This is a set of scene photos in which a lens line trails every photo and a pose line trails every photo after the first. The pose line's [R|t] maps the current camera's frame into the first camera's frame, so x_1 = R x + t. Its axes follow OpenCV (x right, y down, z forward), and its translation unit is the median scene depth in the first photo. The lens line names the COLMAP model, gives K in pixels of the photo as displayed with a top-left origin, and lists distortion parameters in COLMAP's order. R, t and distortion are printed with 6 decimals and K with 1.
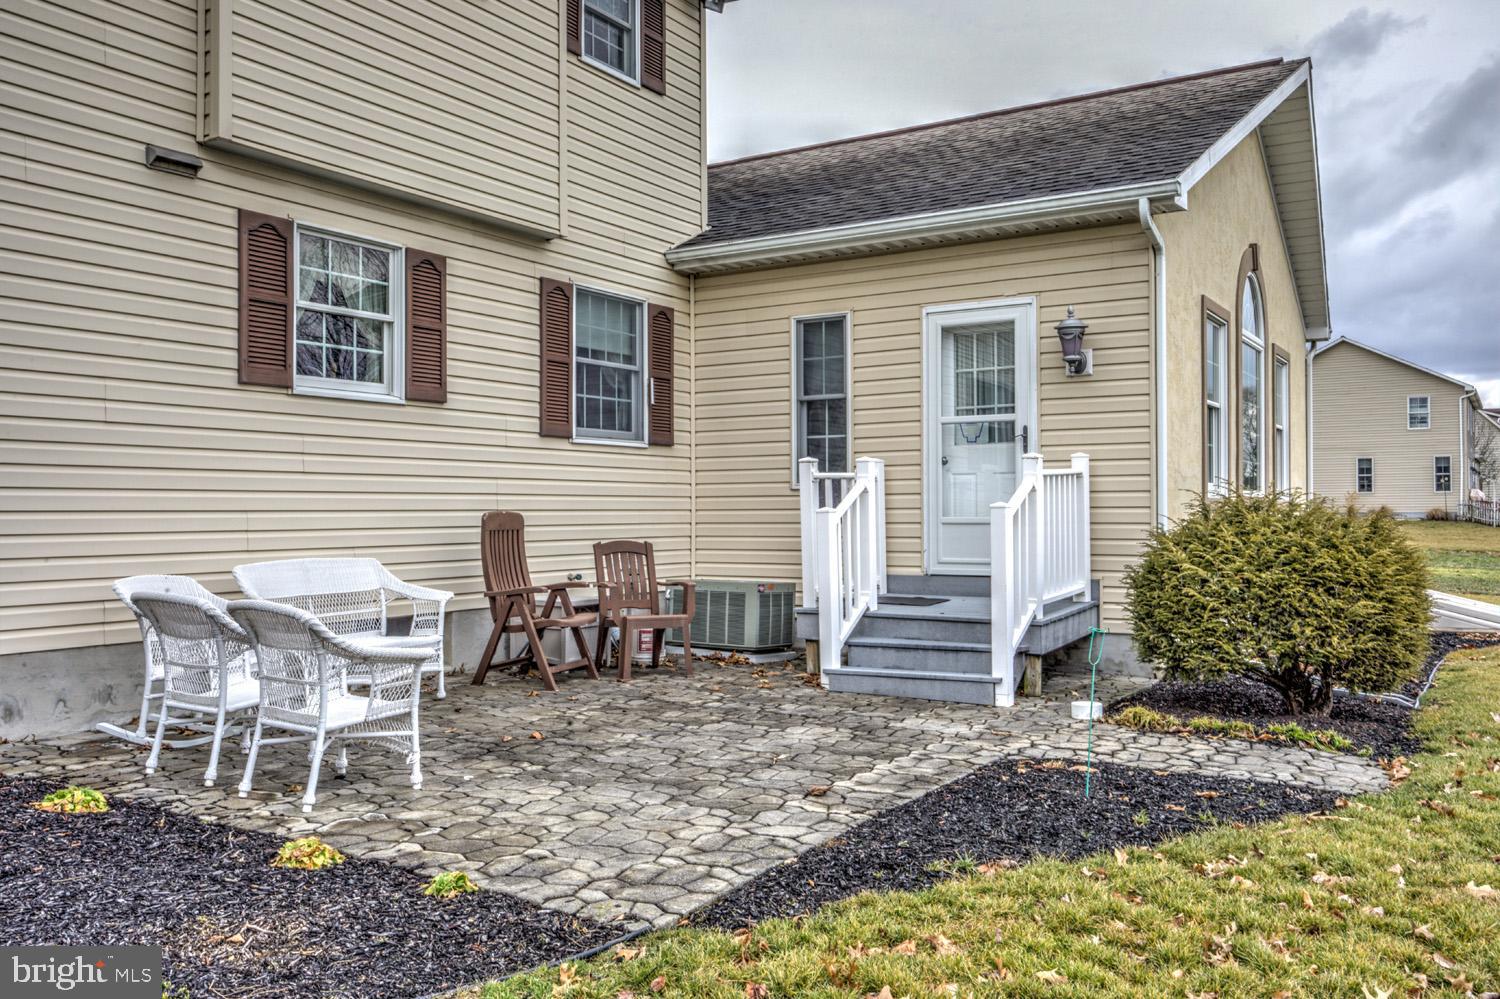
lens RADIAL K [[1230.1, 0, 750.0], [0, 1230.1, 499.5], [0, 0, 1]] dist [0.000069, -0.000092]
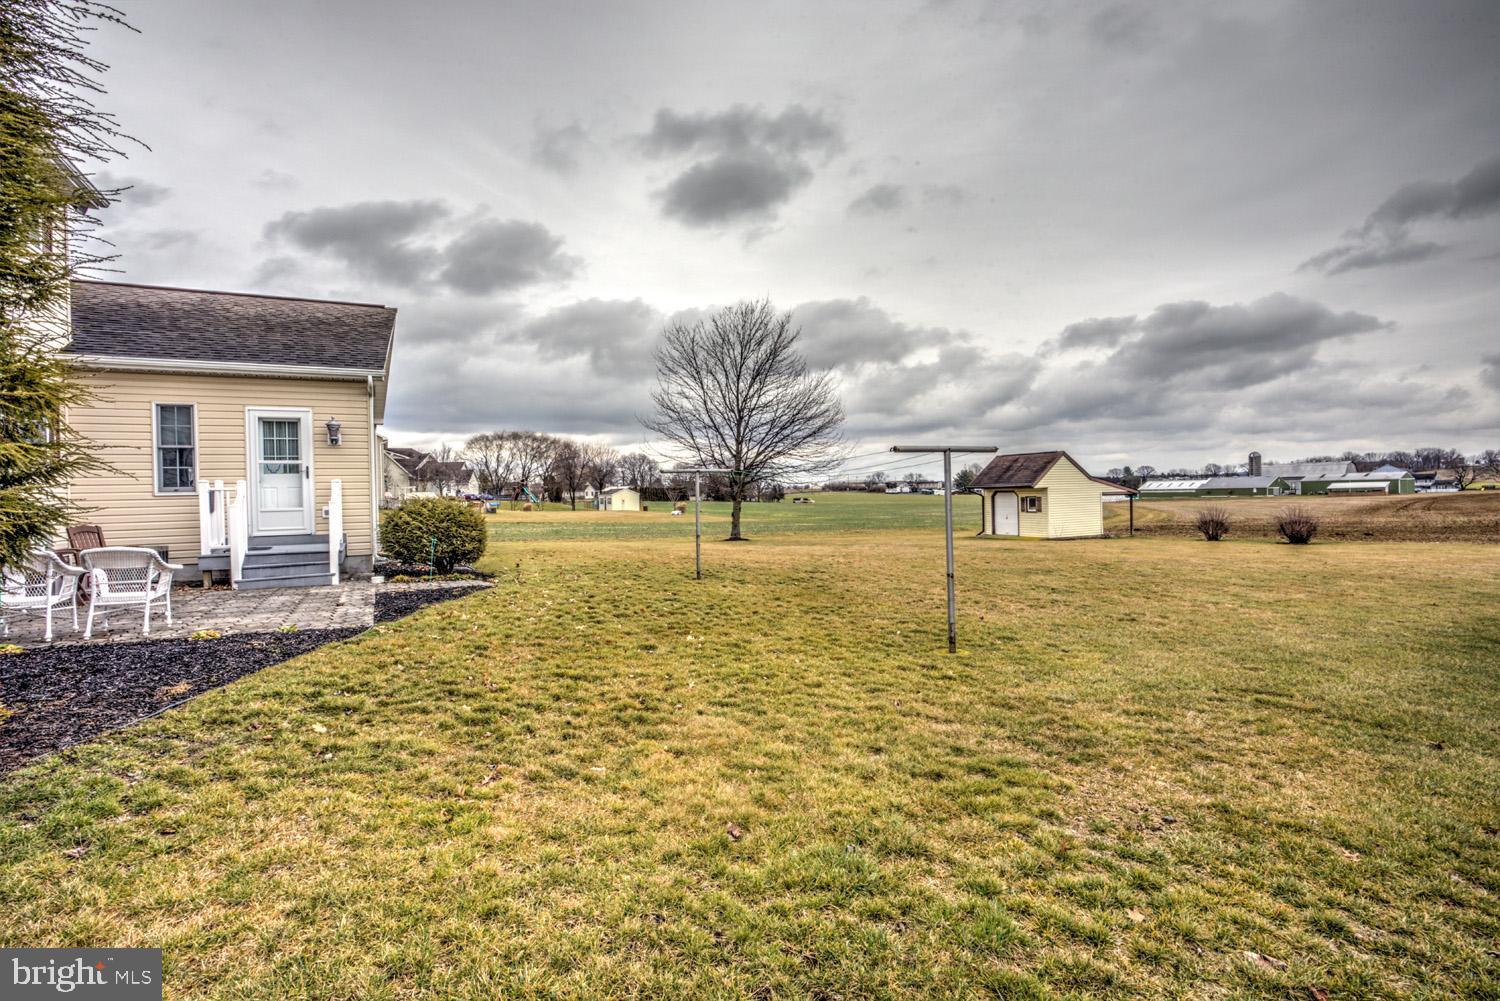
lens RADIAL K [[736.9, 0, 750.0], [0, 736.9, 500.5], [0, 0, 1]] dist [-0.004256, -0.000162]
pose [[0.516038, -0.014065, 0.856450, -0.516010], [0.011740, 0.999887, 0.009346, -0.001251], [-0.856485, 0.005232, 0.516145, -0.378513]]
